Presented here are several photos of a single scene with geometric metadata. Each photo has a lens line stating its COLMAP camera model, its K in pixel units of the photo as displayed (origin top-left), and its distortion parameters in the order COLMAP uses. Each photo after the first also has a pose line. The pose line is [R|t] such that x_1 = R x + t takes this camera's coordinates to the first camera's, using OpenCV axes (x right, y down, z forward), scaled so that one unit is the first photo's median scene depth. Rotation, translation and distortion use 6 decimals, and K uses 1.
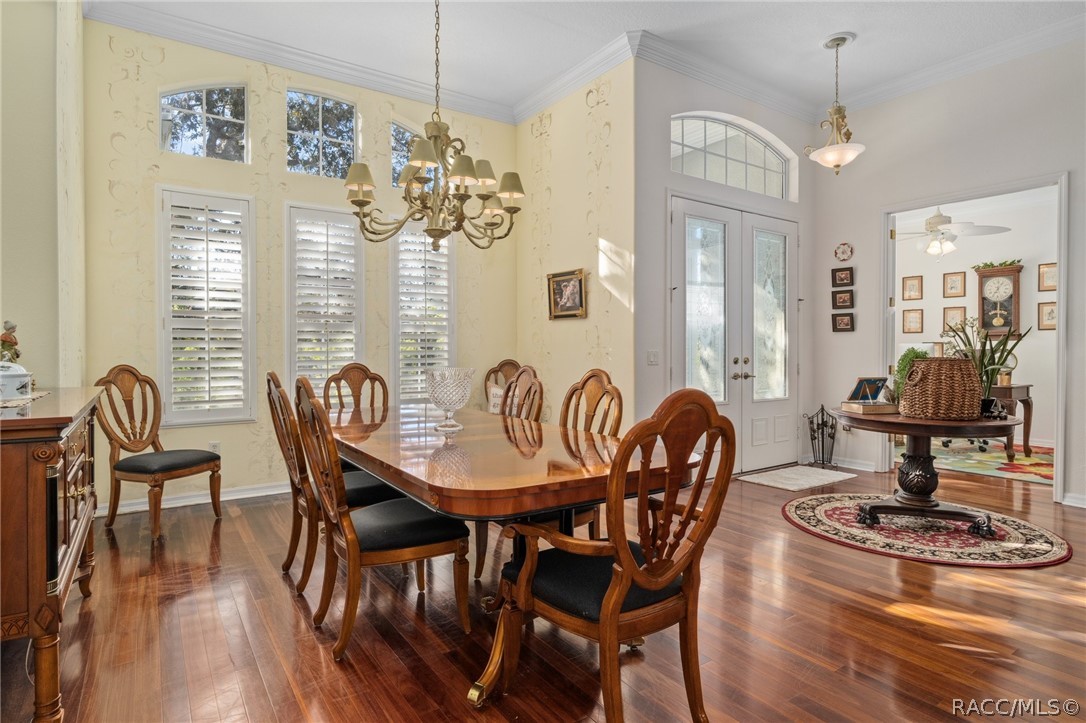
lens RADIAL K [[576.9, 0, 540.1], [0, 576.9, 362.7], [0, 0, 1]] dist [-0.002517, -0.000323]
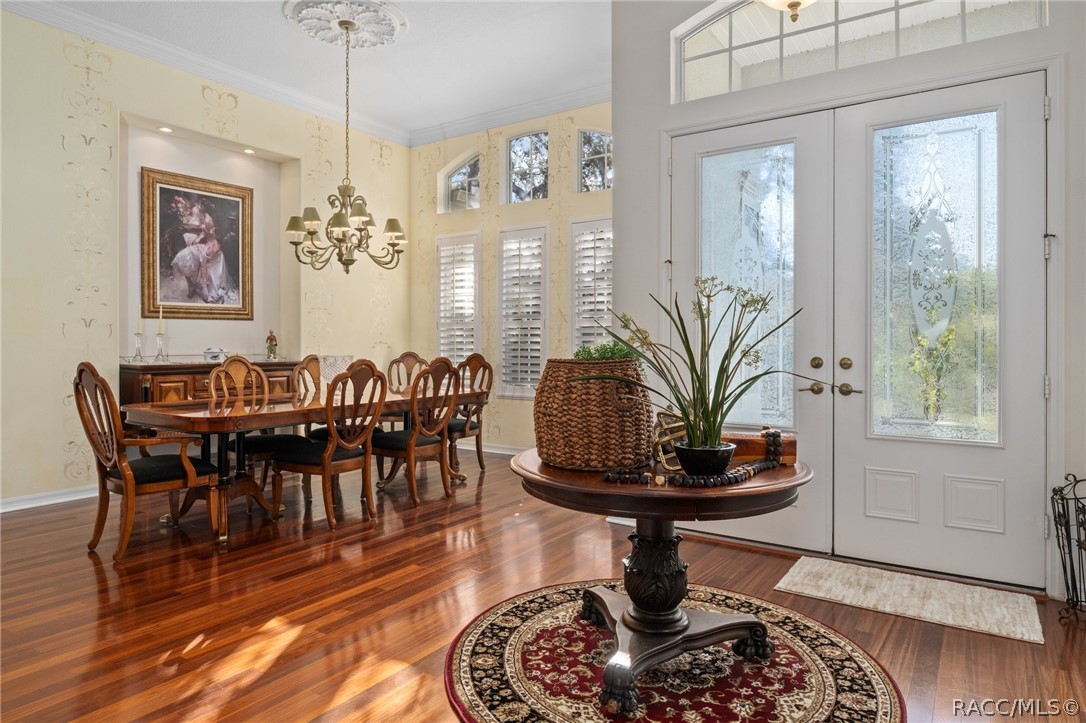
lens RADIAL K [[659.0, 0, 543.8], [0, 659.0, 350.8], [0, 0, 1]] dist [0.001899, -0.003574]
pose [[0.376927, 0.013054, -0.926151, 1.103880], [-0.023729, 0.999709, 0.004434, -0.015195], [0.925939, 0.020305, 0.377127, 0.607951]]
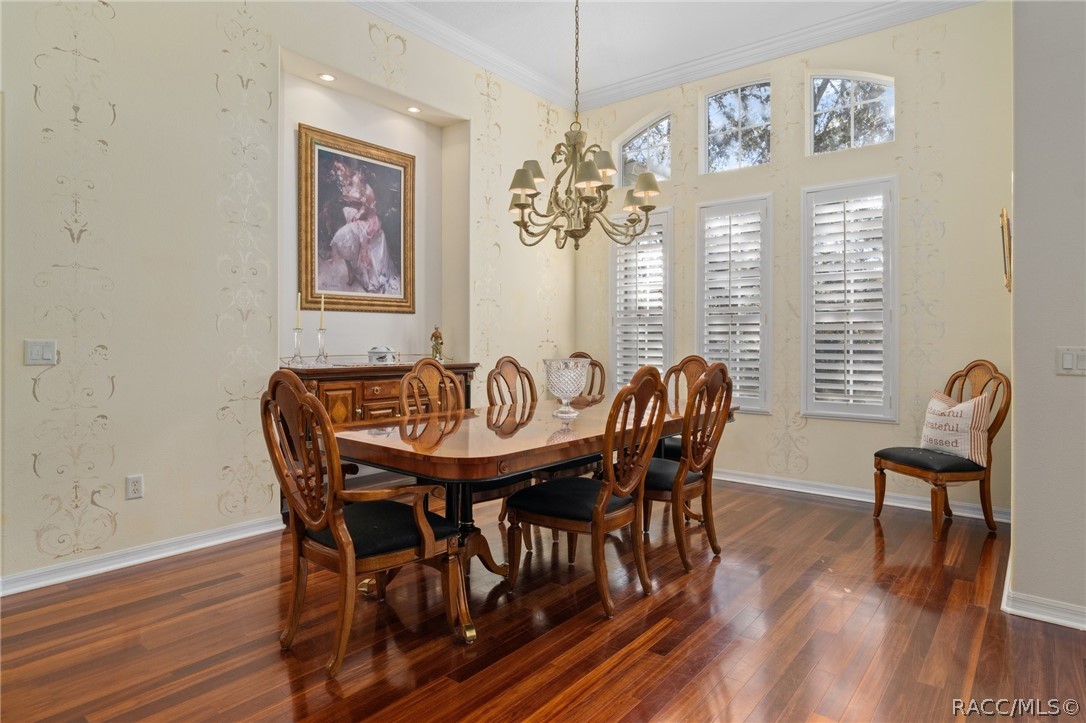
lens RADIAL K [[624.3, 0, 540.3], [0, 624.3, 351.5], [0, 0, 1]] dist [-0.000841, 0.001032]
pose [[0.301787, 0.021600, -0.953131, 0.660702], [-0.030132, 0.999460, 0.013109, -0.012826], [0.952899, 0.024763, 0.302275, 0.425838]]
